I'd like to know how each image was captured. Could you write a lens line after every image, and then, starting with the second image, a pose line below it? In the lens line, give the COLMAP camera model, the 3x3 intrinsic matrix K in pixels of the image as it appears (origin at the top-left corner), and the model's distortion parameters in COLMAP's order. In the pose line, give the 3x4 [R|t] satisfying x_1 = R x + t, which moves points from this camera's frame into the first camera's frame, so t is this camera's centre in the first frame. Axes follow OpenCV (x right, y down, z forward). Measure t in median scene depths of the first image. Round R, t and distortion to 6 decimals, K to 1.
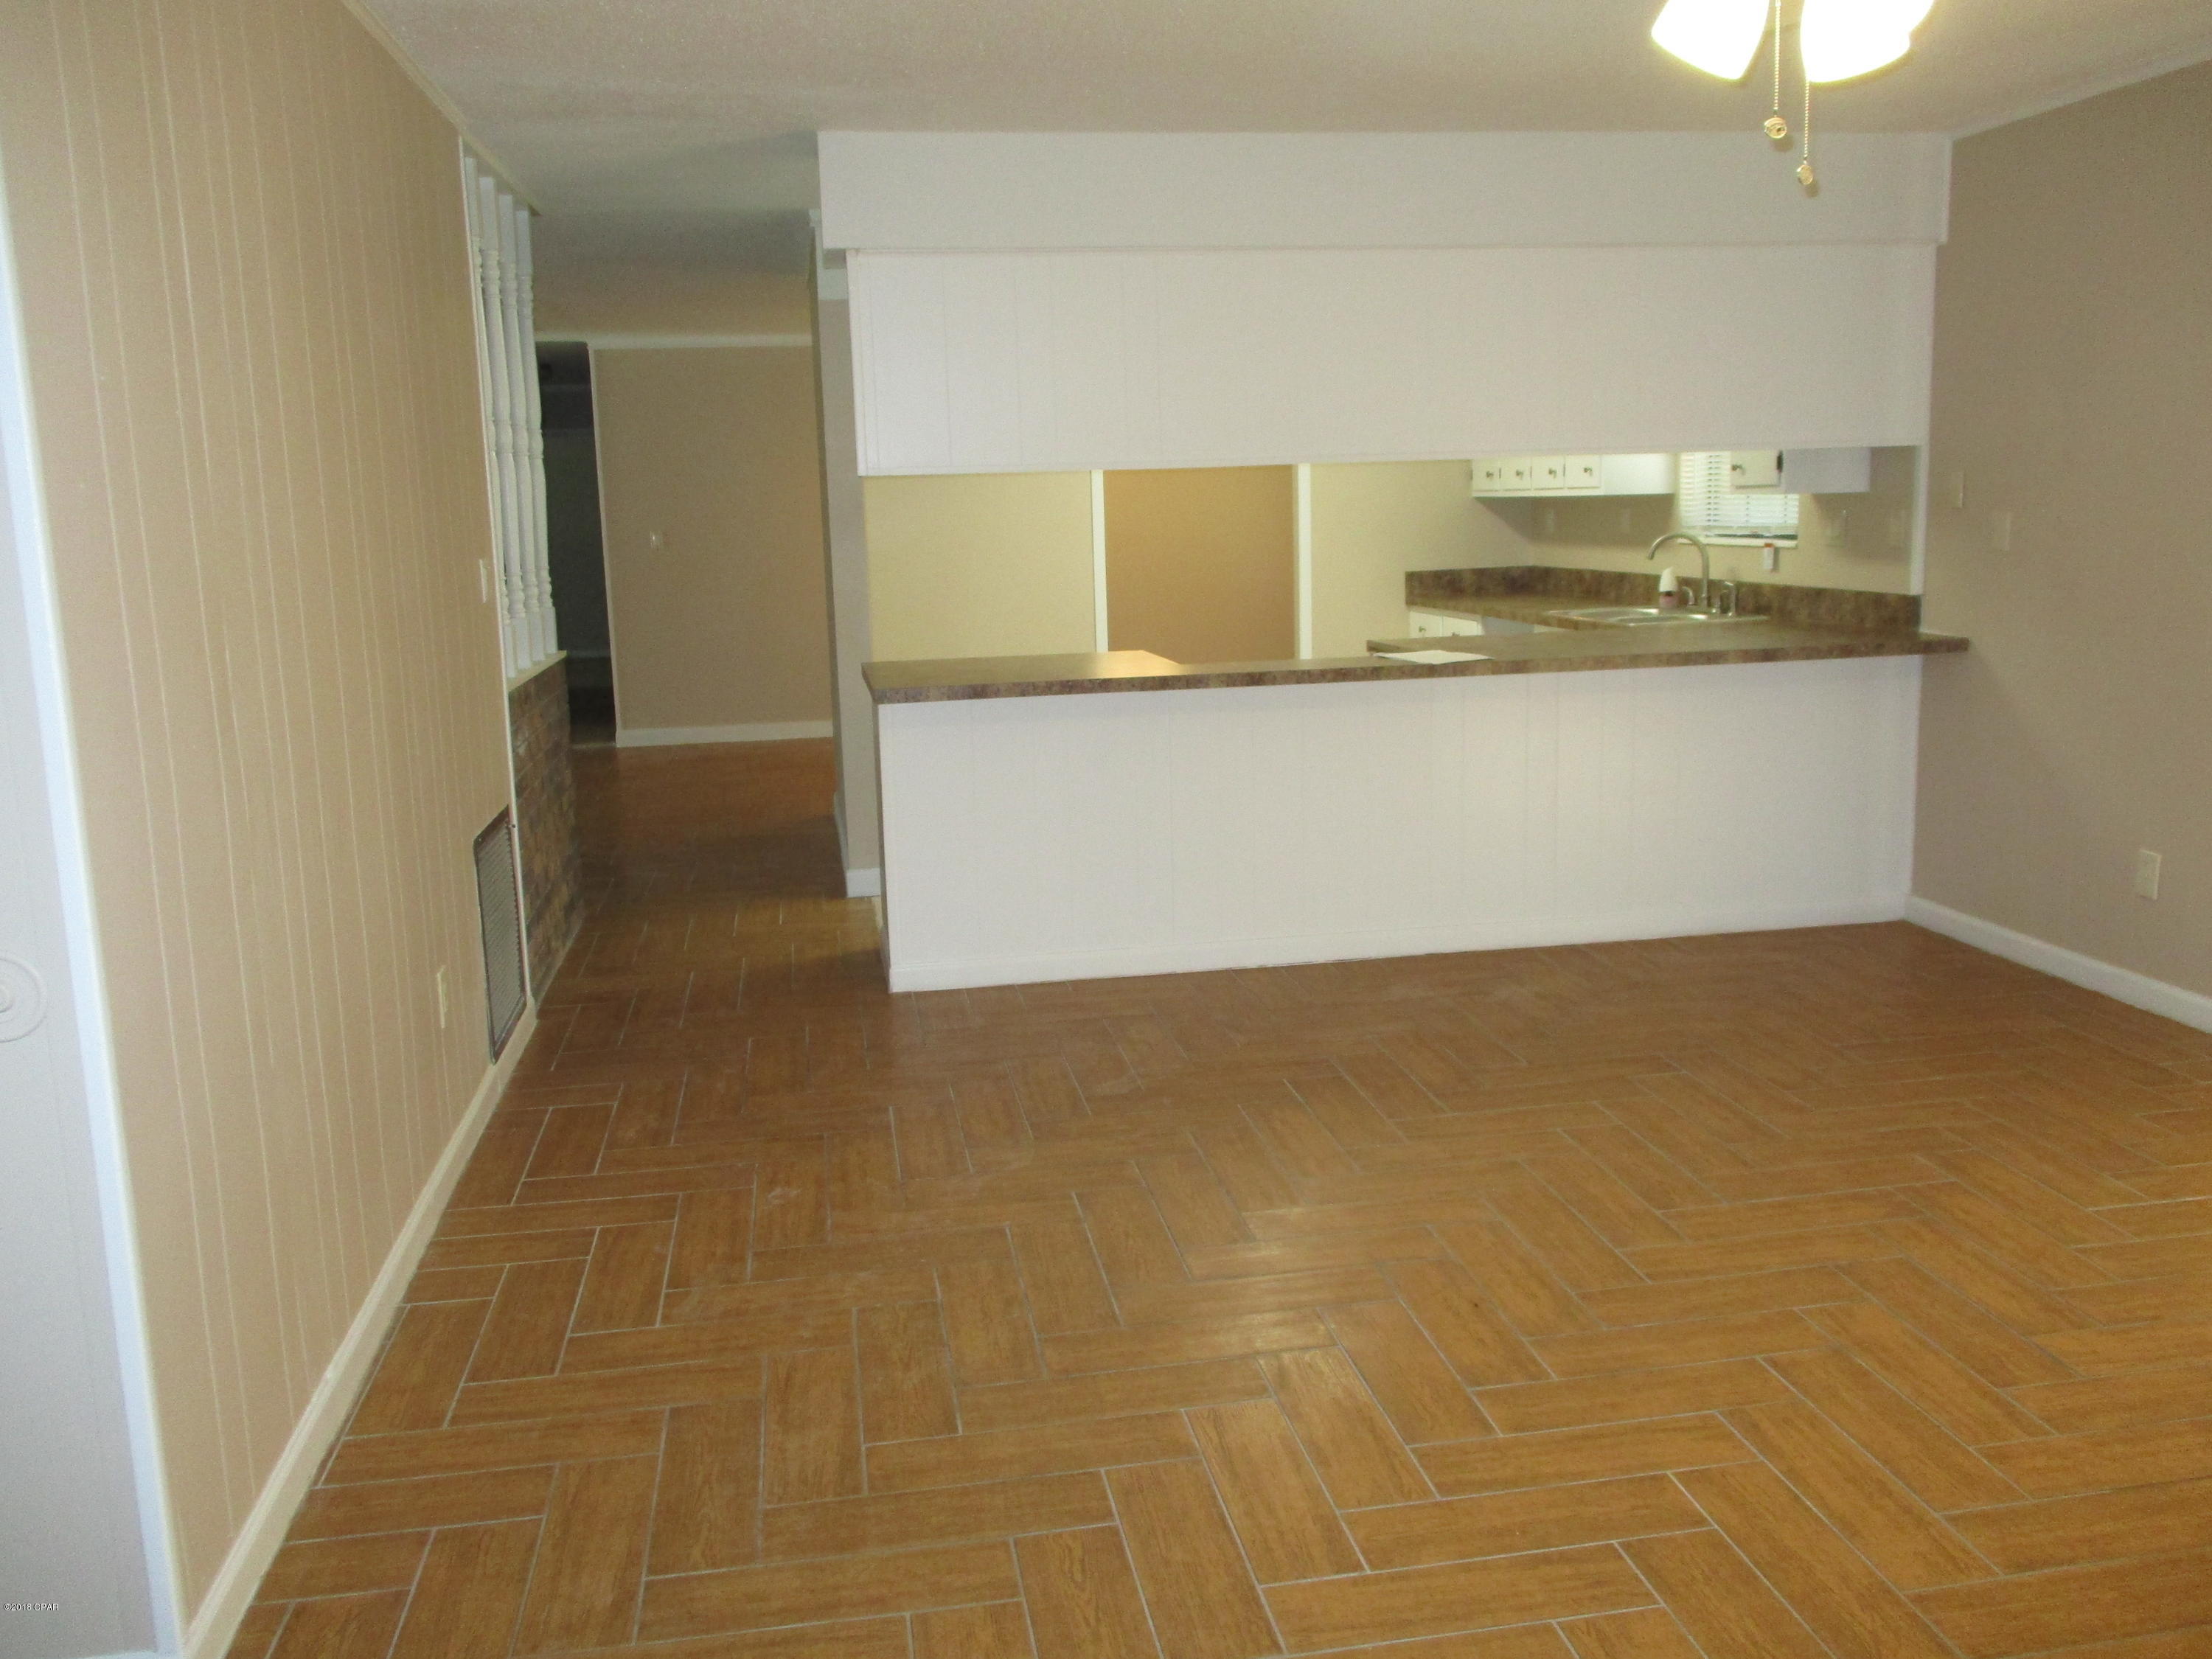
lens RADIAL K [[1872.8, 0, 1106.0], [0, 1872.8, 829.5], [0, 0, 1]] dist [-0.005528, -0.001291]
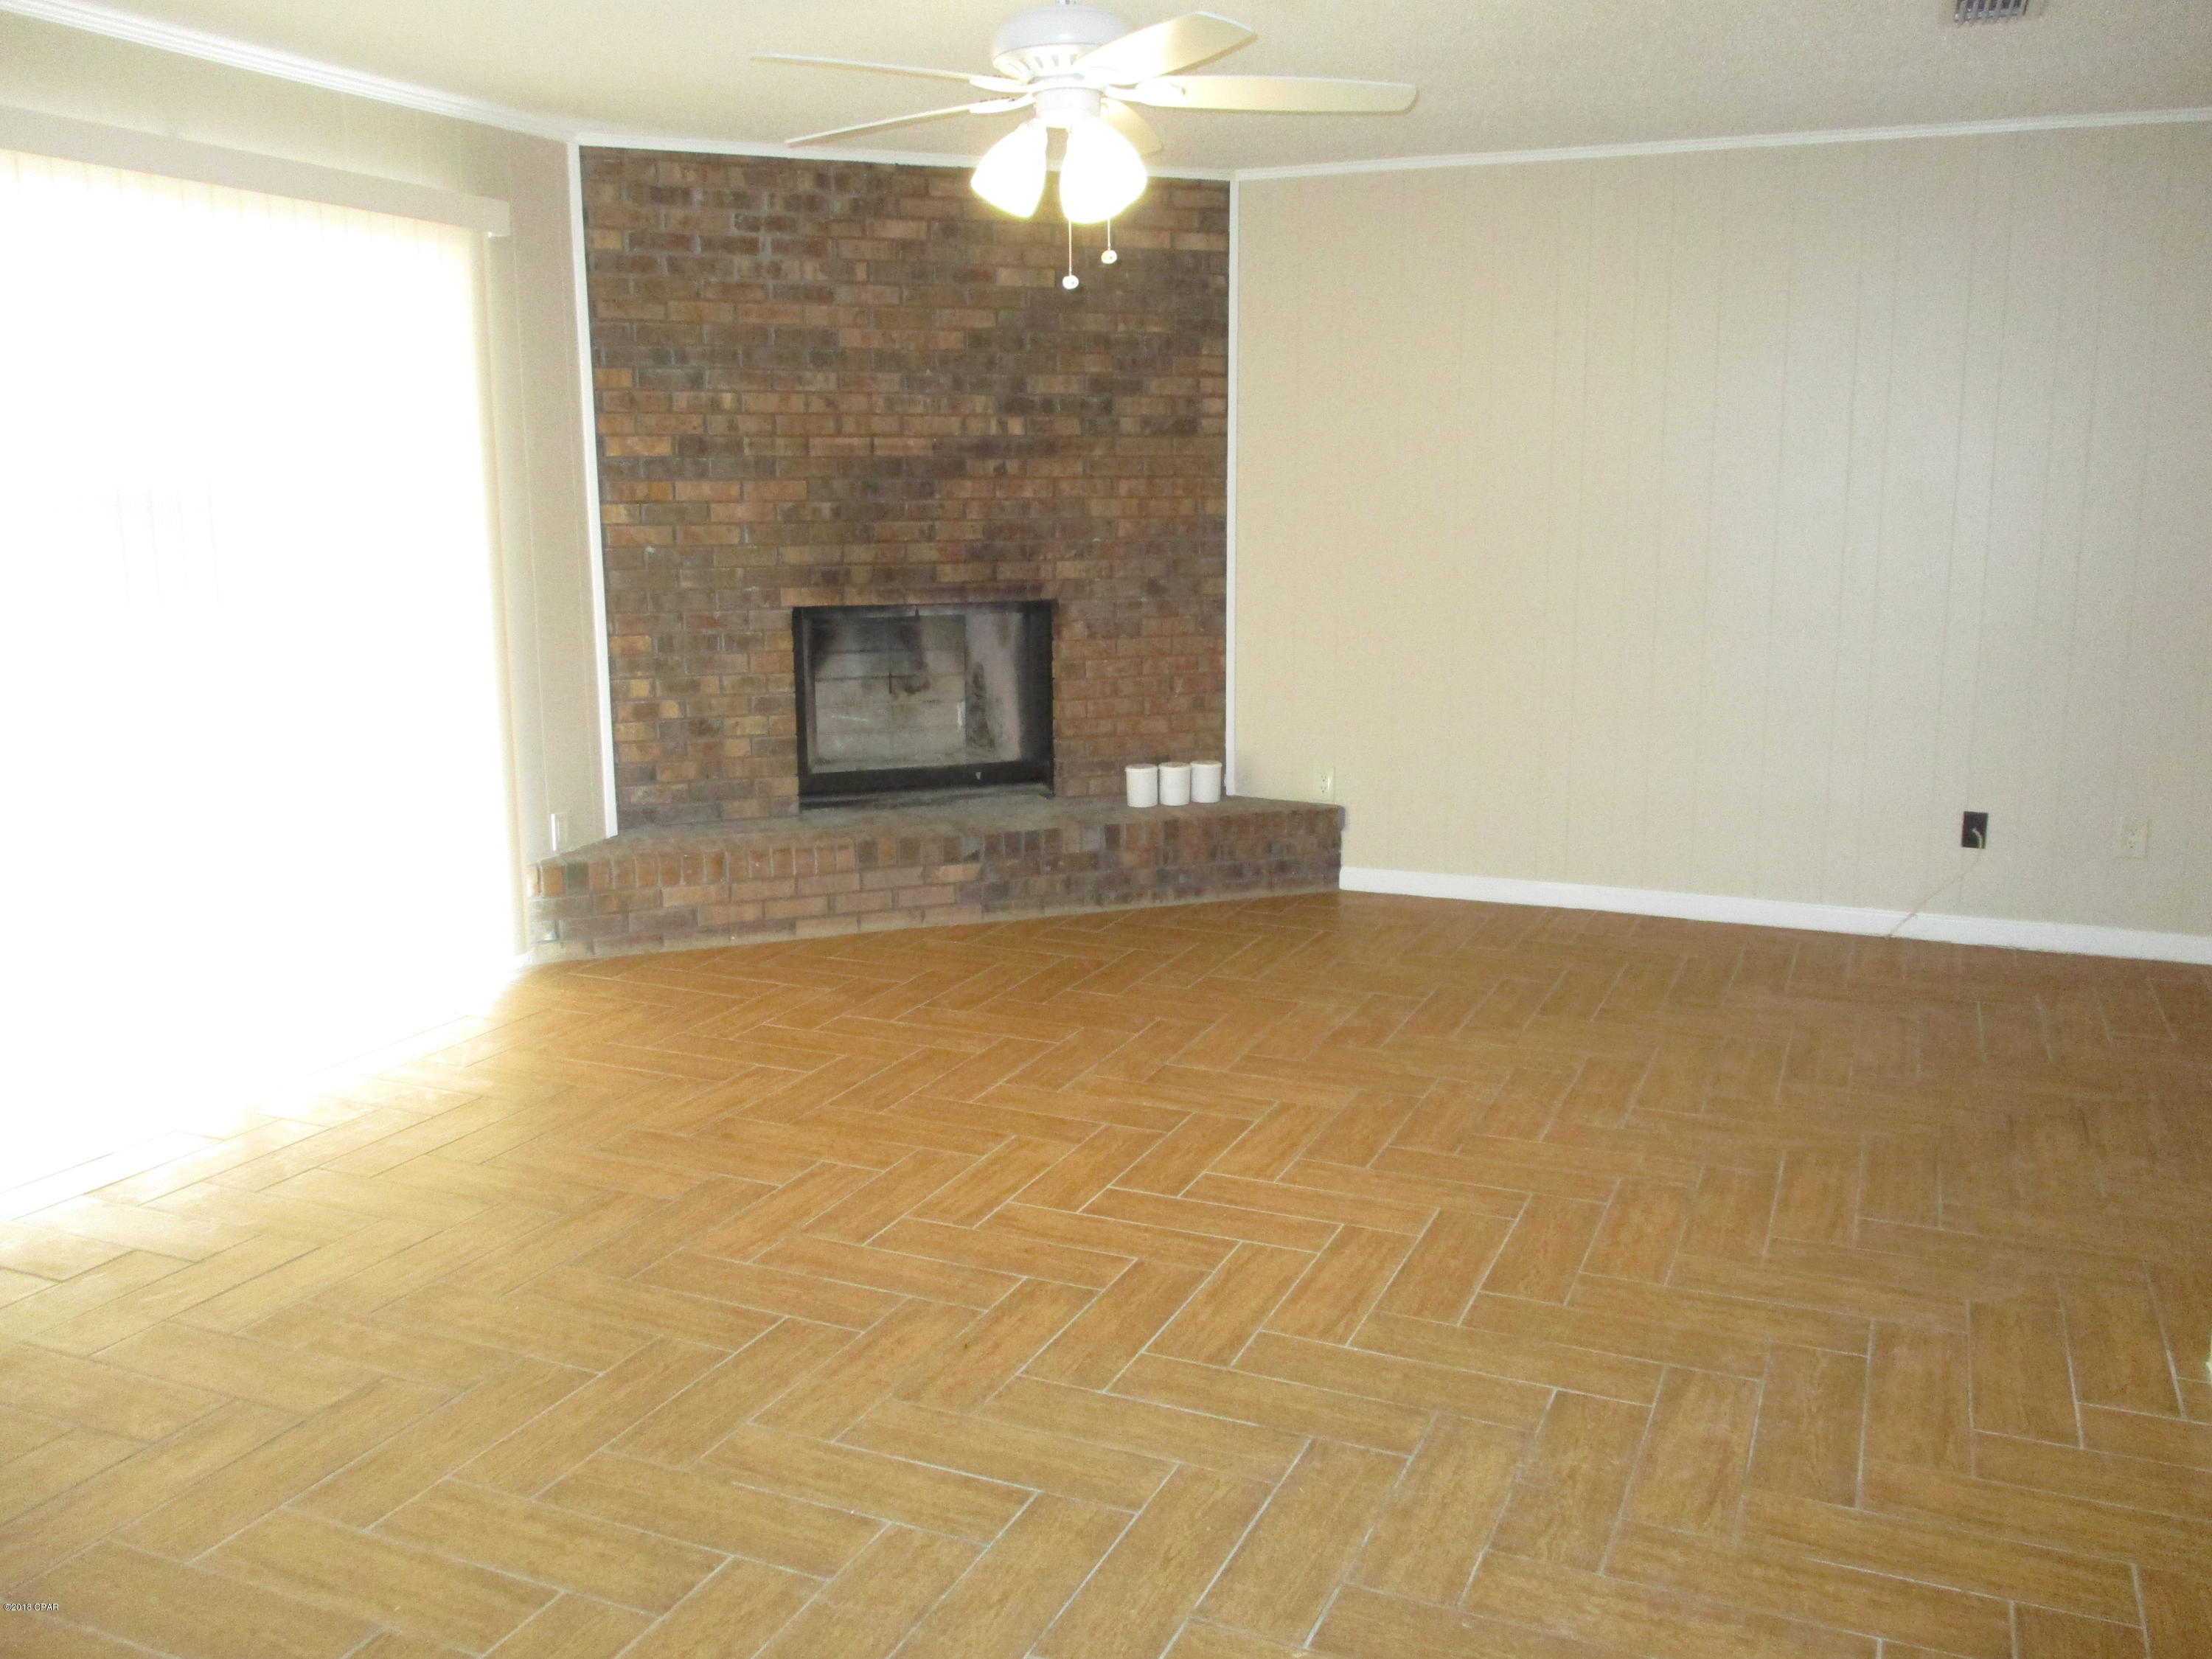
lens RADIAL K [[1872.8, 0, 1106.0], [0, 1872.8, 829.5], [0, 0, 1]] dist [-0.005528, -0.001291]
pose [[-0.839631, -0.073554, 0.538154, -0.394856], [0.116784, 0.943168, 0.311119, -0.312775], [-0.530453, 0.324073, -0.783324, 1.807751]]
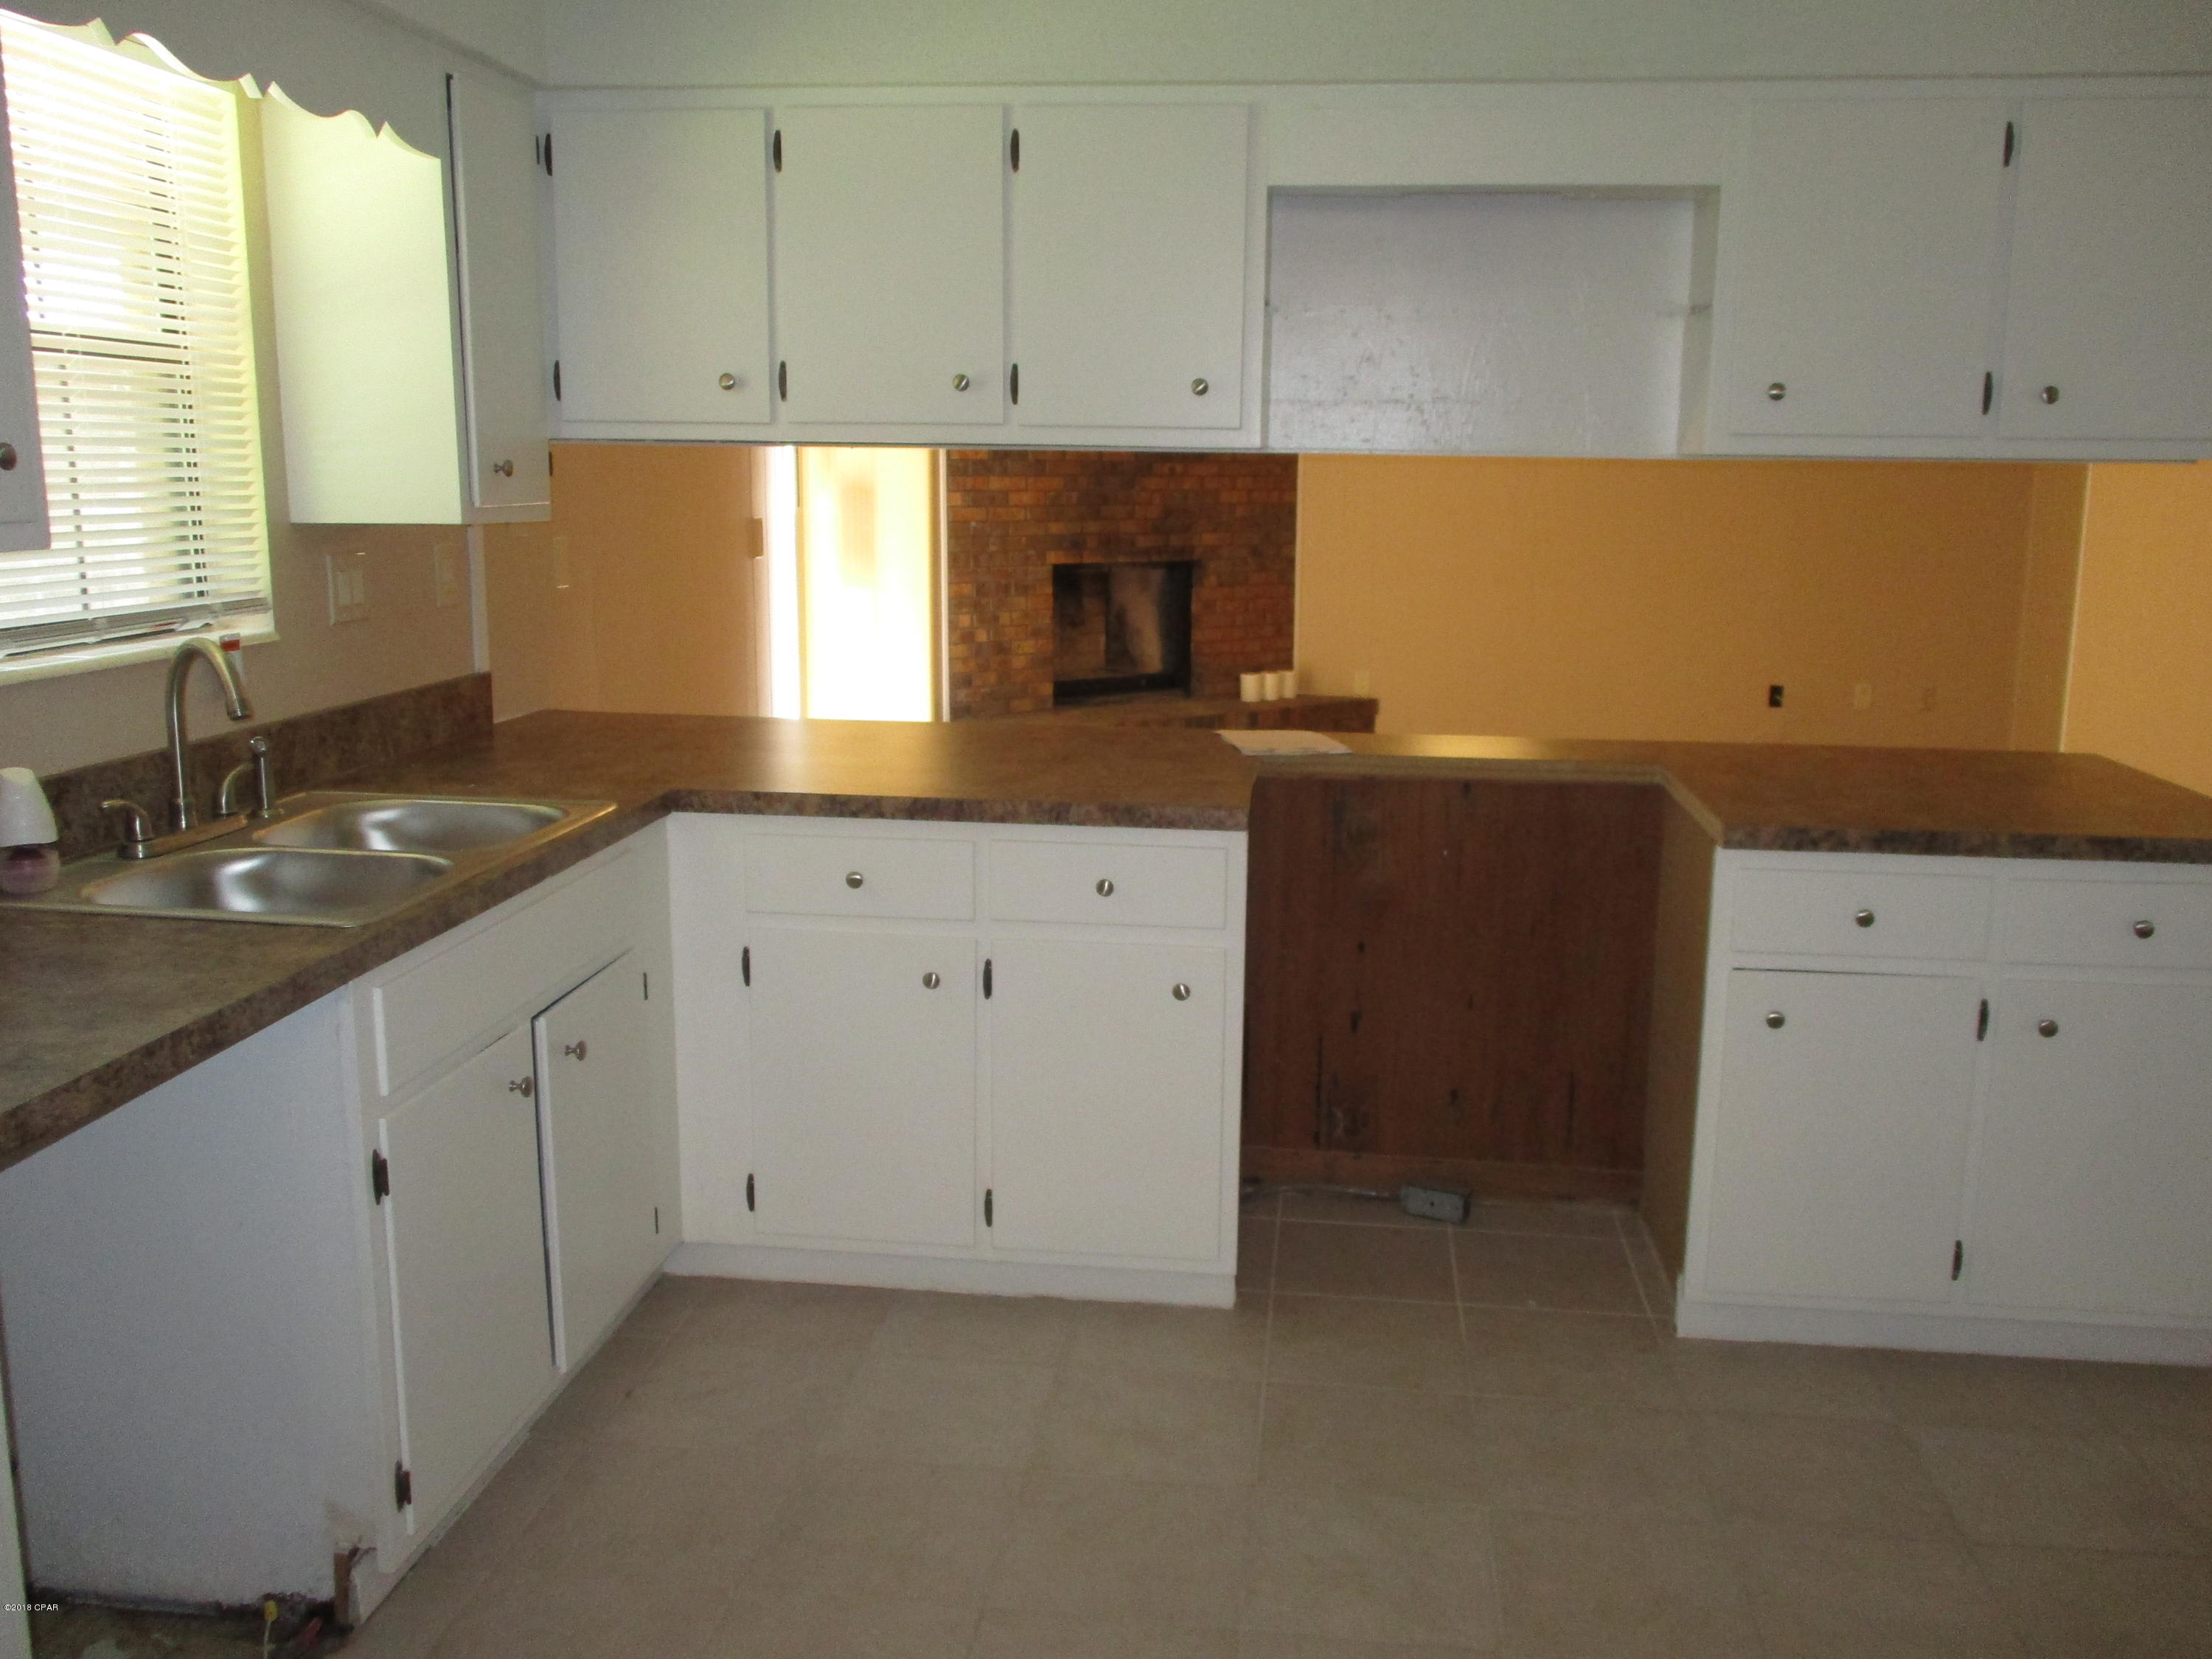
lens RADIAL K [[1872.8, 0, 1106.0], [0, 1872.8, 829.5], [0, 0, 1]] dist [-0.005528, -0.001291]
pose [[-0.959446, -0.038289, 0.279281, 0.092871], [0.062806, 0.936794, 0.344198, -0.569681], [-0.274808, 0.347779, -0.896399, 3.100487]]
